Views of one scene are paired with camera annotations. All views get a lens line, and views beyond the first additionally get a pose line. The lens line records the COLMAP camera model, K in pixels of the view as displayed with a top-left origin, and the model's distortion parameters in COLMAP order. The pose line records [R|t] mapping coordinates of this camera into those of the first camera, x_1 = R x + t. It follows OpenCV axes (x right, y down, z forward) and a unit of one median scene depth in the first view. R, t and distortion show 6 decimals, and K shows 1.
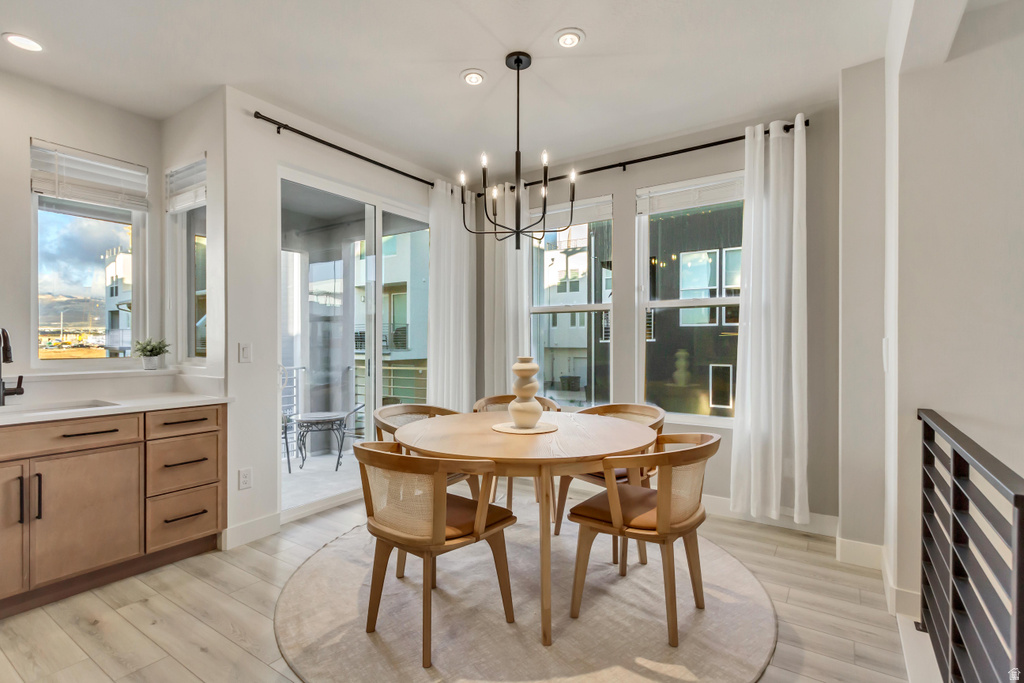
lens RADIAL K [[481.3, 0, 512.0], [0, 481.3, 341.5], [0, 0, 1]] dist [0.020400, 0.000223]
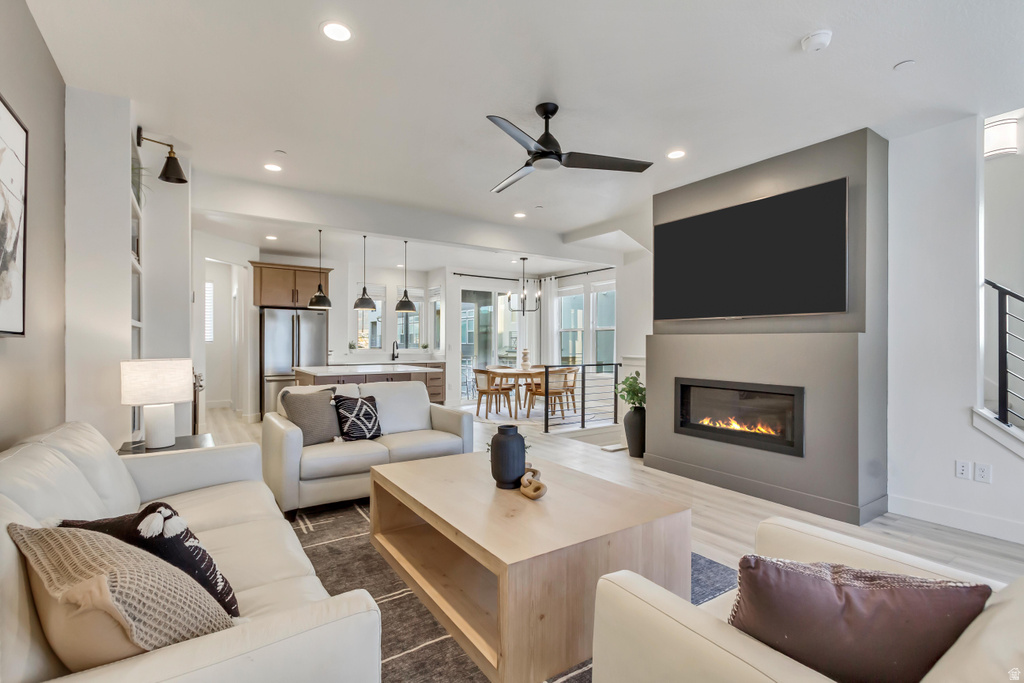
lens RADIAL K [[481.3, 0, 512.0], [0, 481.3, 341.5], [0, 0, 1]] dist [0.020400, 0.000223]
pose [[0.925590, 0.001866, -0.378524, 0.969542], [-0.003338, 0.999989, -0.003233, -0.006272], [0.378514, 0.004256, 0.925586, -1.689603]]
